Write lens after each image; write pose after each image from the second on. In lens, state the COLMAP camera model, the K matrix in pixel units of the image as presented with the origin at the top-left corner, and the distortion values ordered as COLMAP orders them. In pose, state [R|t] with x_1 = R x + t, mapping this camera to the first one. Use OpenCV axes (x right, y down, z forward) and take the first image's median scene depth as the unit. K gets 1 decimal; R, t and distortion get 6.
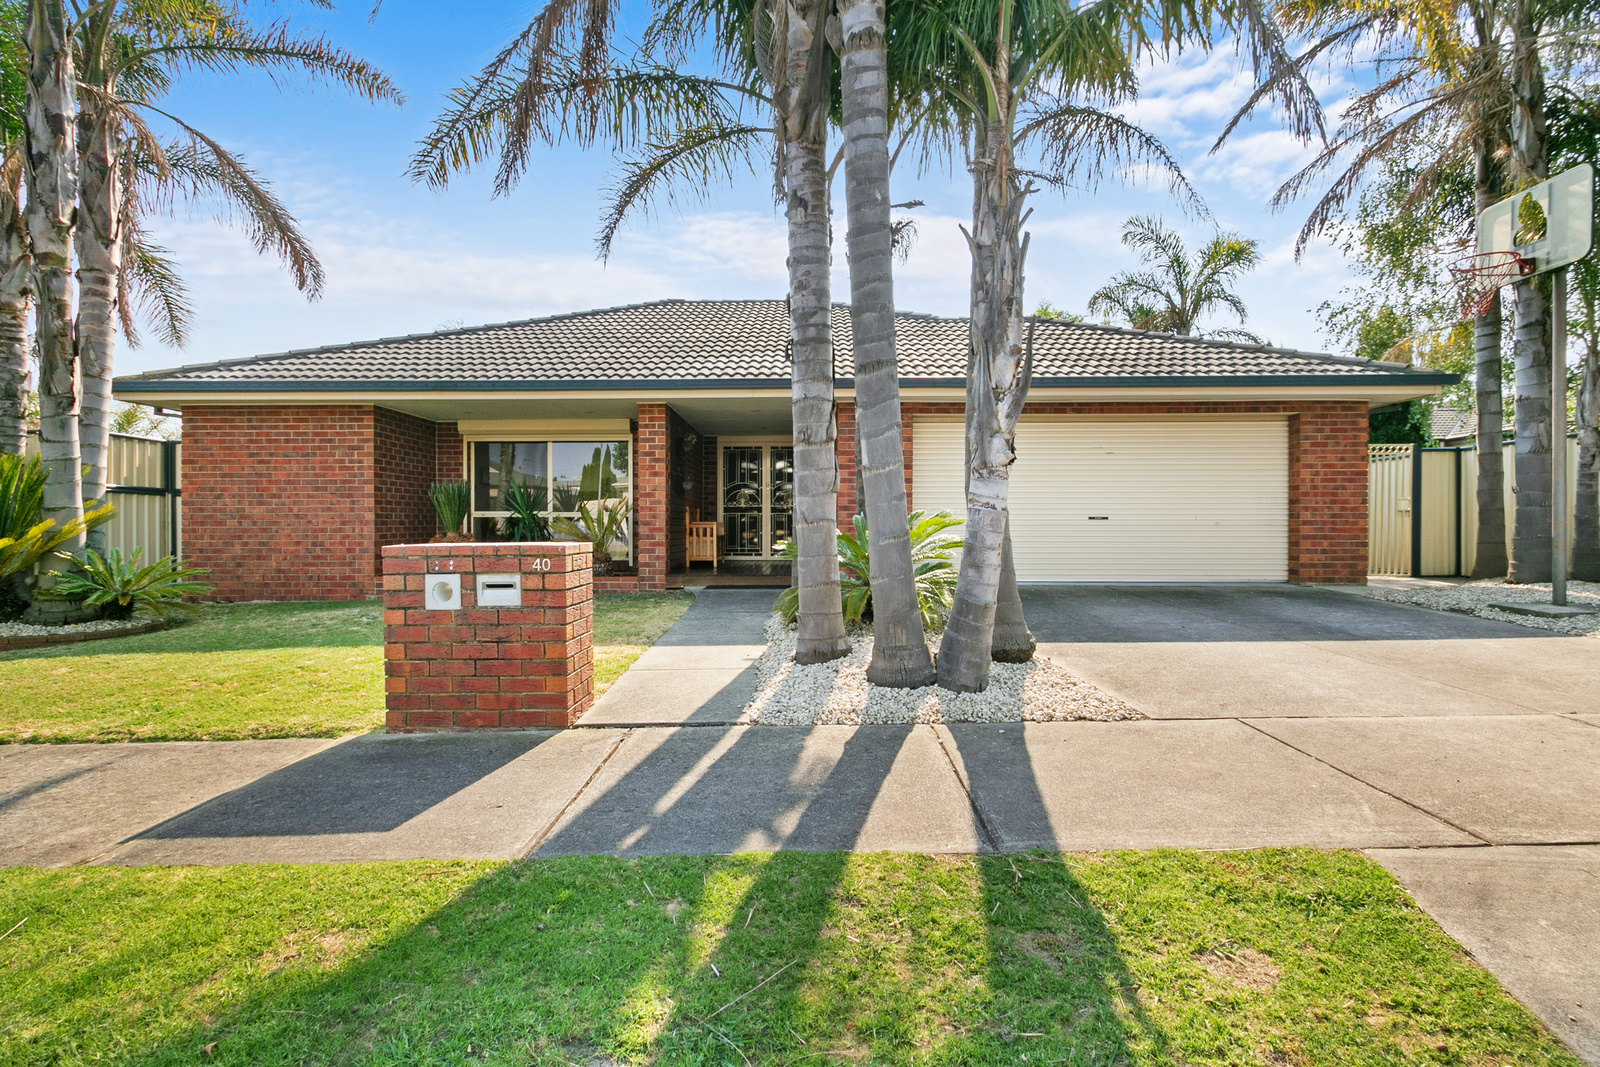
lens RADIAL K [[795.3, 0, 796.3], [0, 795.3, 535.0], [0, 0, 1]] dist [0.006176, -0.001652]
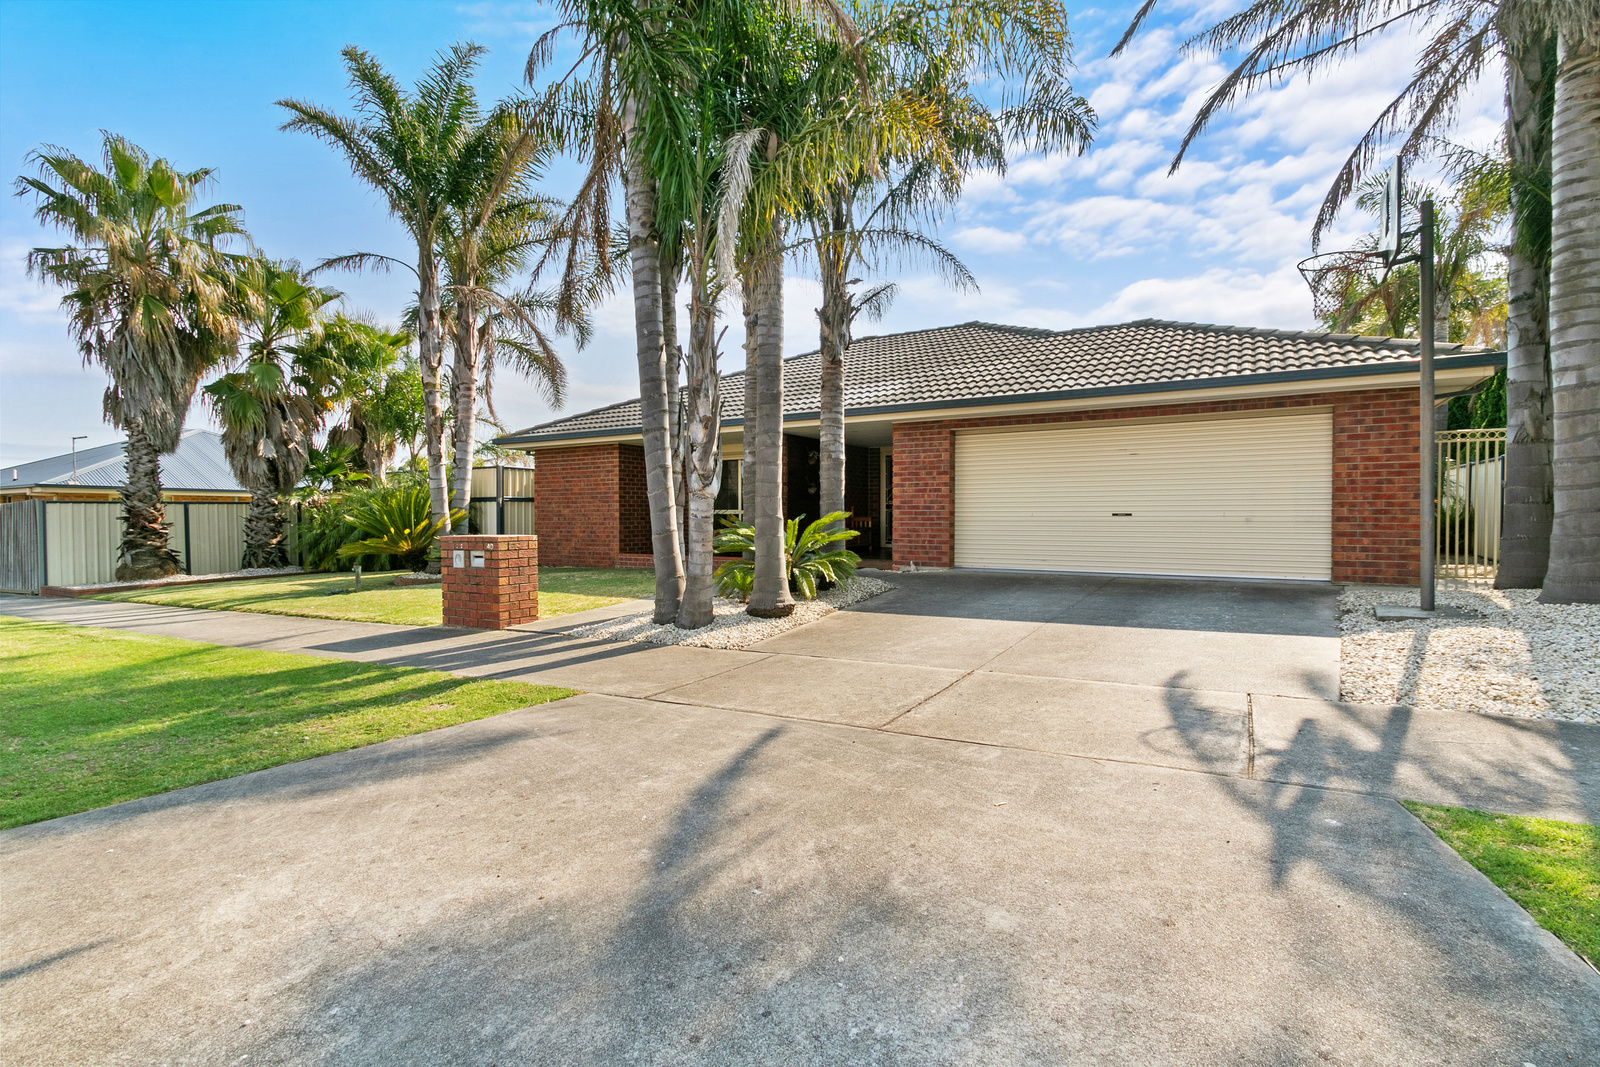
lens RADIAL K [[744.7, 0, 811.7], [0, 744.7, 529.8], [0, 0, 1]] dist [0.009573, -0.004709]
pose [[0.873630, 0.007402, -0.486534, 0.521016], [-0.002512, 0.999940, 0.010703, -0.010663], [0.486584, -0.008128, 0.873596, -0.094162]]
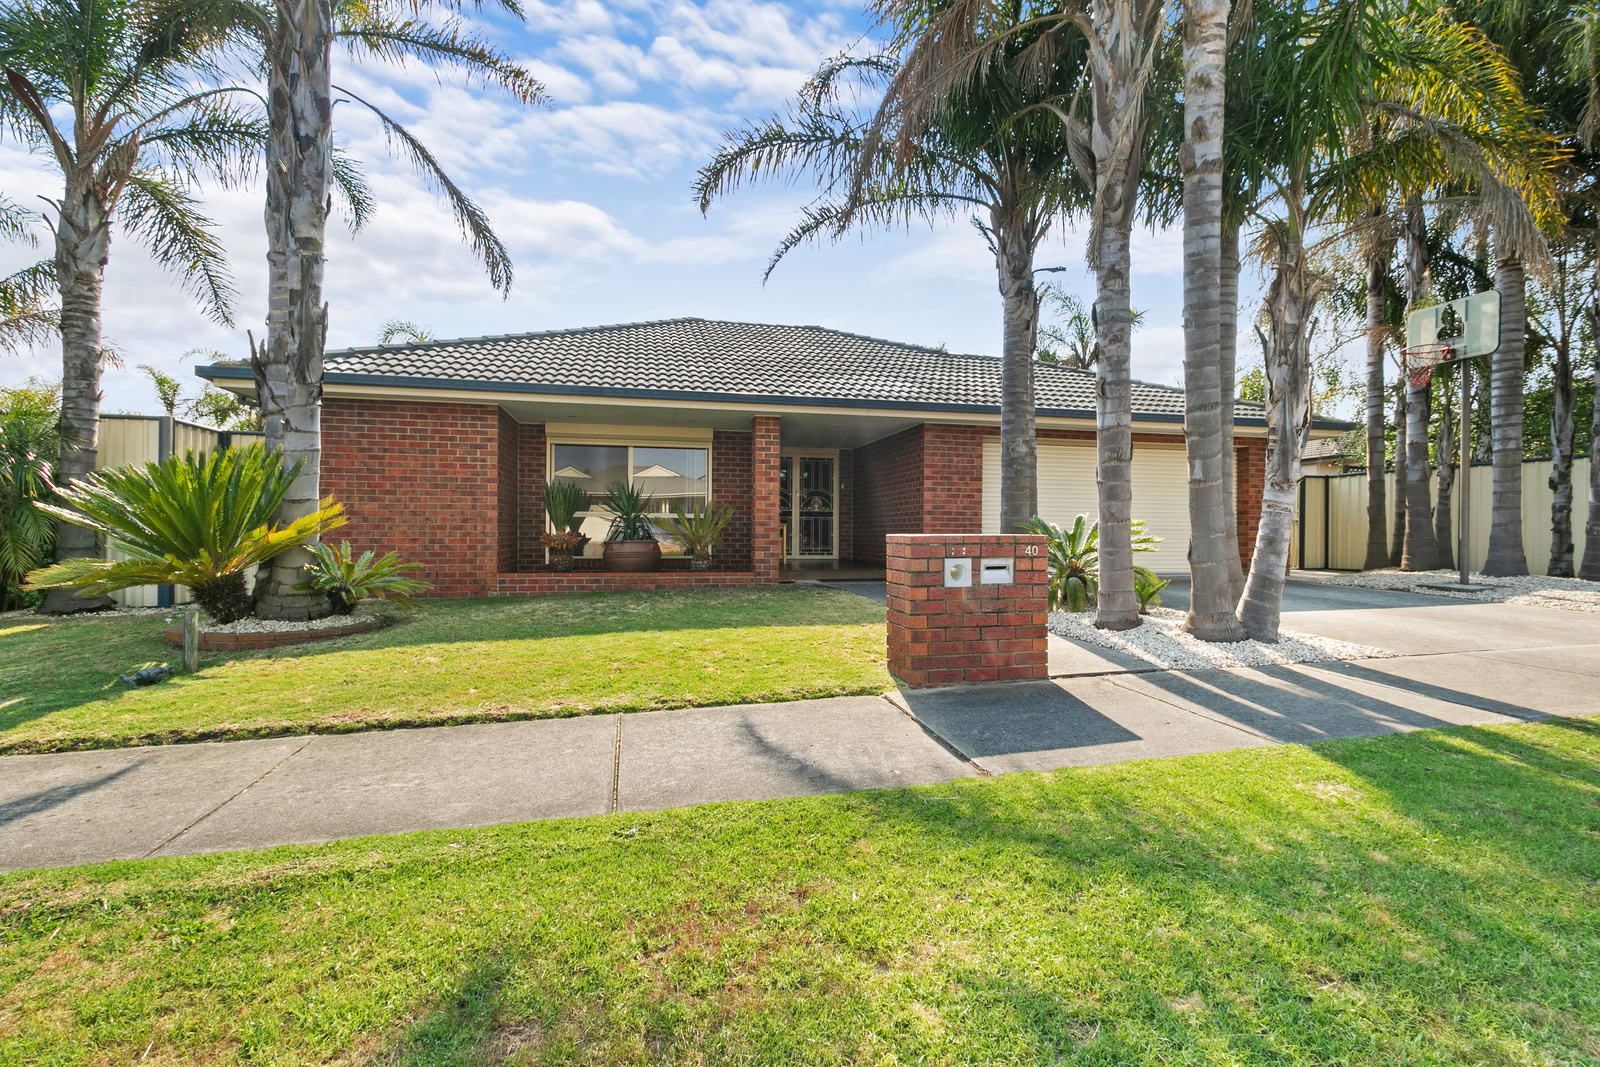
lens RADIAL K [[744.7, 0, 809.5], [0, 744.7, 541.8], [0, 0, 1]] dist [0.009573, -0.004709]
pose [[0.967671, 0.004363, 0.252176, -0.391483], [-0.004538, 0.999990, 0.000112, 0.009943], [-0.252173, -0.001253, 0.967681, -0.025718]]
